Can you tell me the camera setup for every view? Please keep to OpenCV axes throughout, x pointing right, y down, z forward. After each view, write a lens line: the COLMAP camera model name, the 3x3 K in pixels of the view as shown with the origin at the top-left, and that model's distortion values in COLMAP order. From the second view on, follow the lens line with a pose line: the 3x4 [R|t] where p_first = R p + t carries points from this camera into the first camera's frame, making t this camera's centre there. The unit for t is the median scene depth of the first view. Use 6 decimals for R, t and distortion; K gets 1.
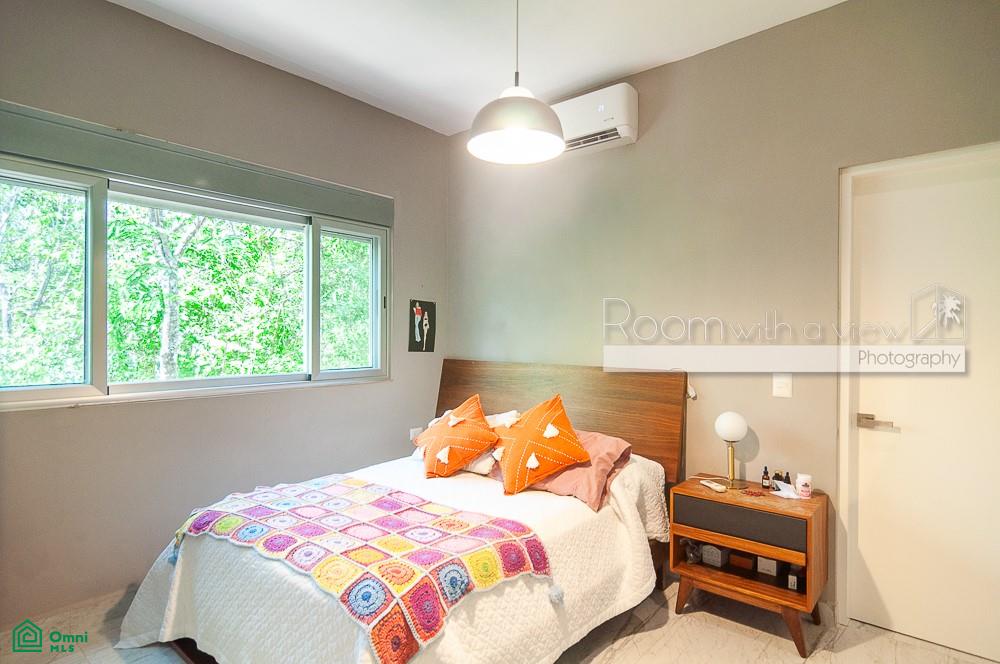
lens RADIAL K [[538.5, 0, 500.0], [0, 538.5, 332.0], [0, 0, 1]] dist [-0.002326, 0.000868]
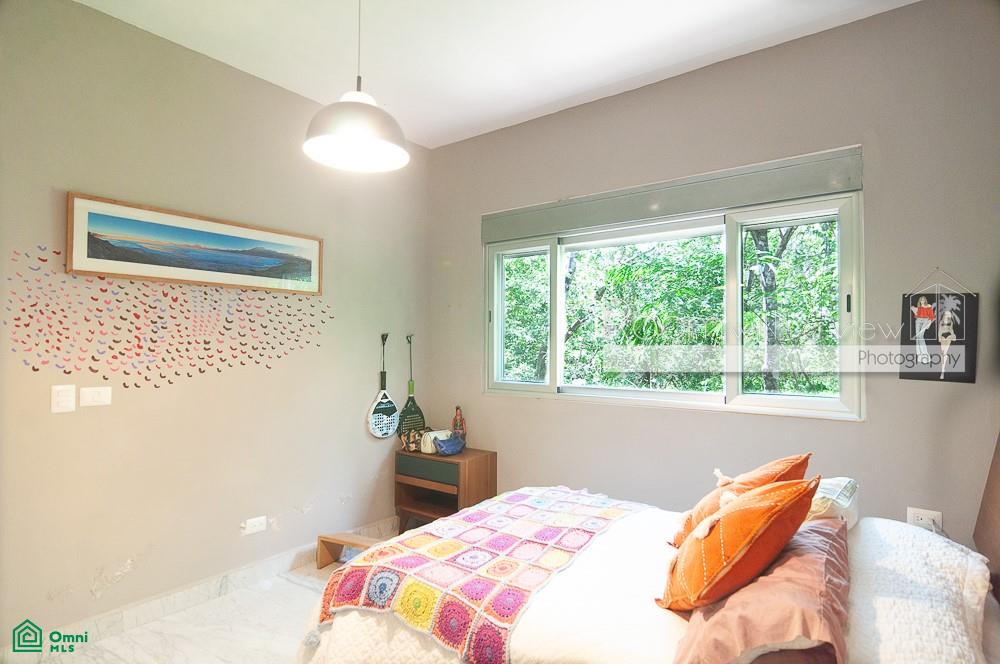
lens RADIAL K [[538.5, 0, 500.0], [0, 538.5, 332.0], [0, 0, 1]] dist [-0.002326, 0.000868]
pose [[0.046873, -0.031131, -0.998416, 0.718401], [-0.001659, 0.999510, -0.031244, 0.004752], [0.998899, 0.003121, 0.046798, 0.871522]]
